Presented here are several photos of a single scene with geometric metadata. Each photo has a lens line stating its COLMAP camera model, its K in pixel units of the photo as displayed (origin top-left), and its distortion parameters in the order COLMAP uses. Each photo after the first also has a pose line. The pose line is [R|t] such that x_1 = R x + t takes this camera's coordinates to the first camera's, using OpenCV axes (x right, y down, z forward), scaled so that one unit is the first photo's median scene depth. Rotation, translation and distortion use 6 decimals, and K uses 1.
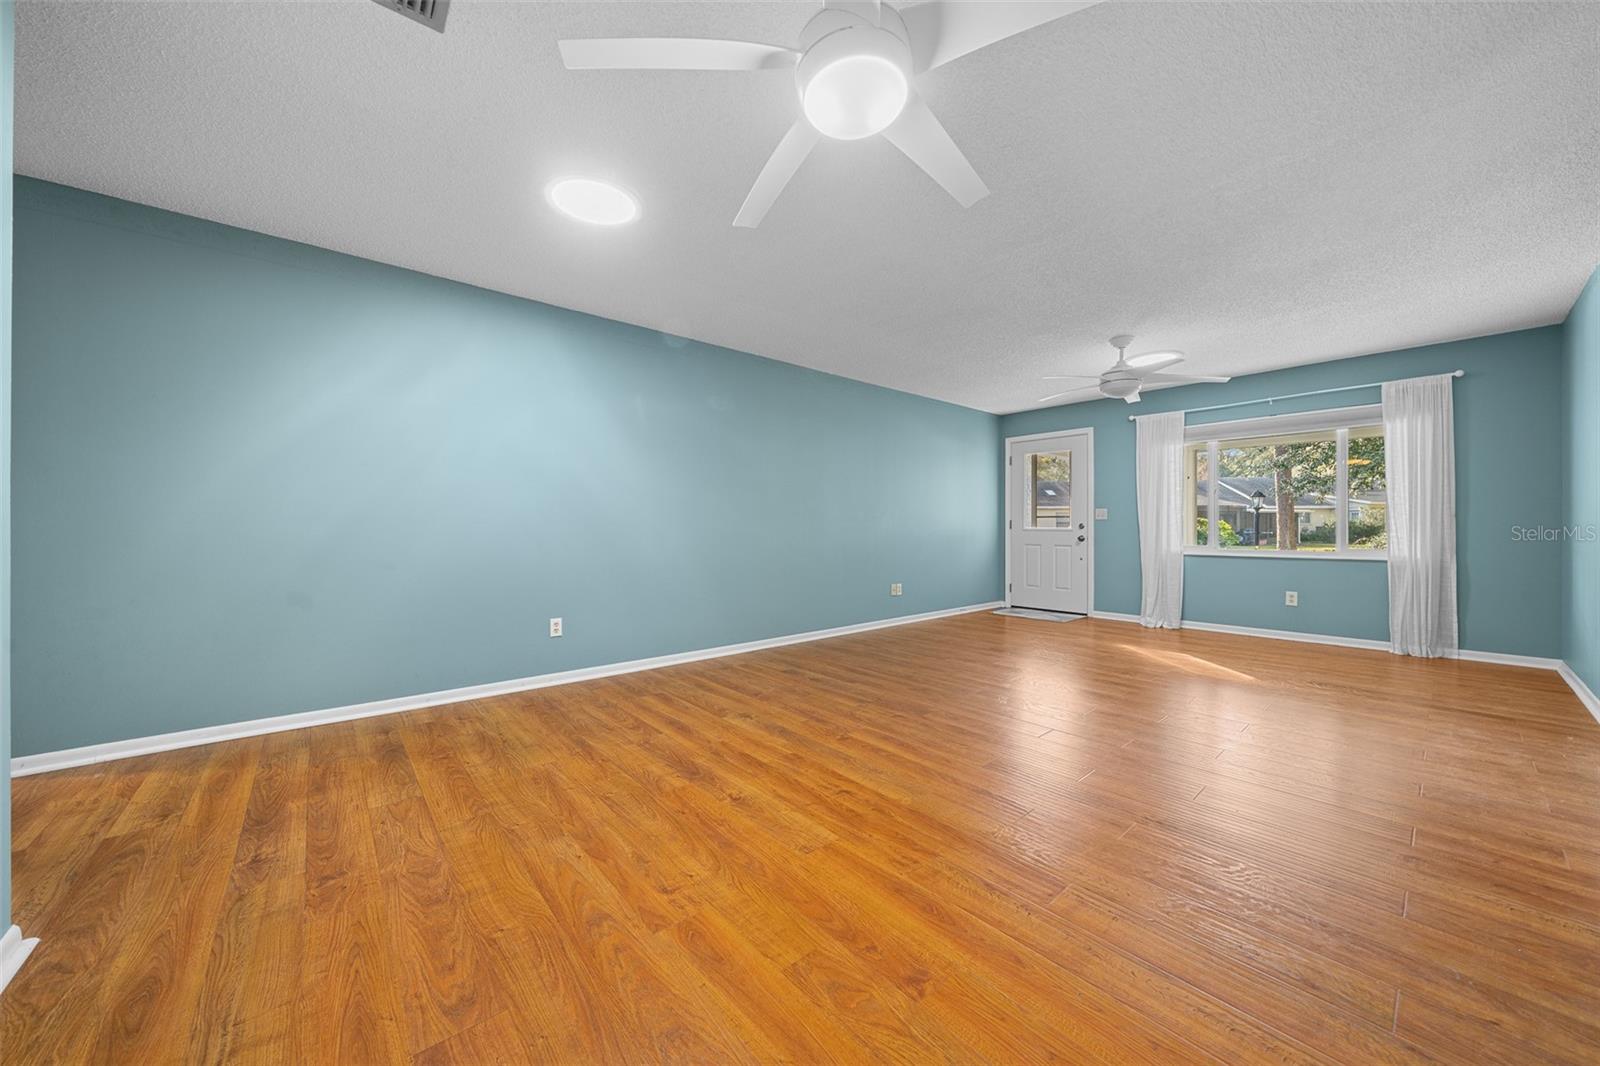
lens RADIAL K [[550.6, 0, 788.6], [0, 550.6, 528.3], [0, 0, 1]] dist [-0.001768, 0.000115]
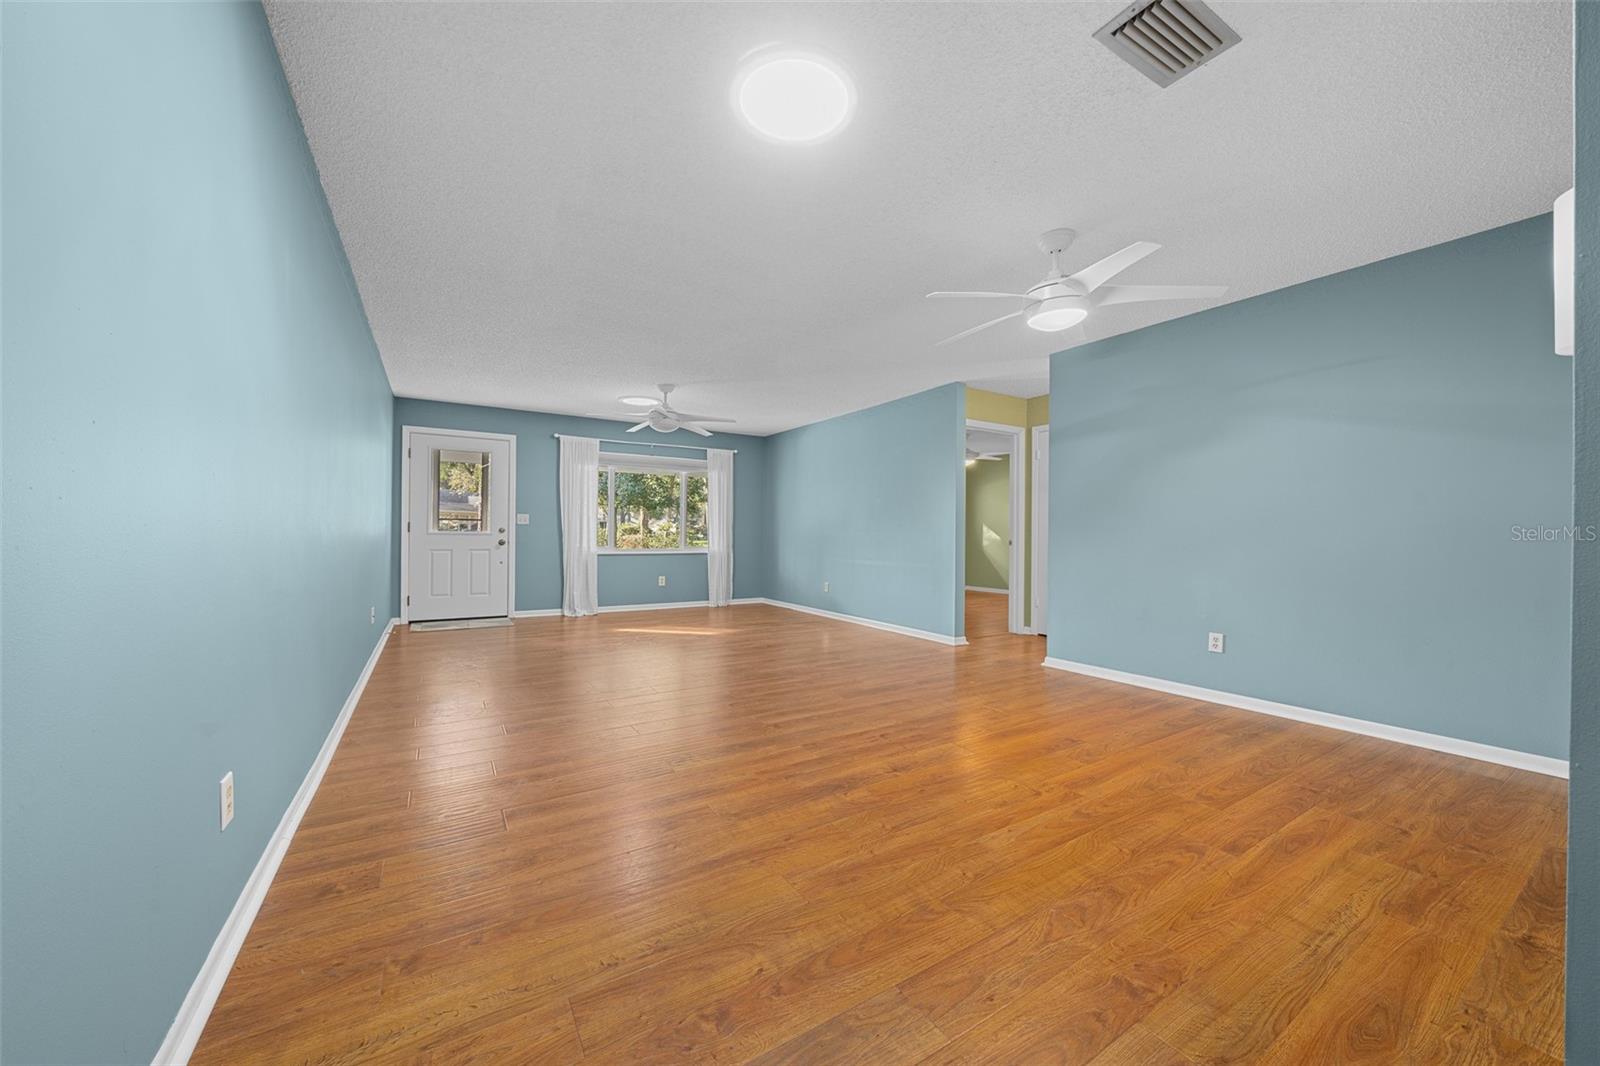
lens RADIAL K [[550.6, 0, 788.6], [0, 550.6, 528.3], [0, 0, 1]] dist [-0.001768, 0.000115]
pose [[0.184099, 0.013966, 0.982808, -1.062053], [-0.010531, 0.999870, -0.012236, -0.000937], [-0.982851, -0.008097, 0.184222, 0.836971]]
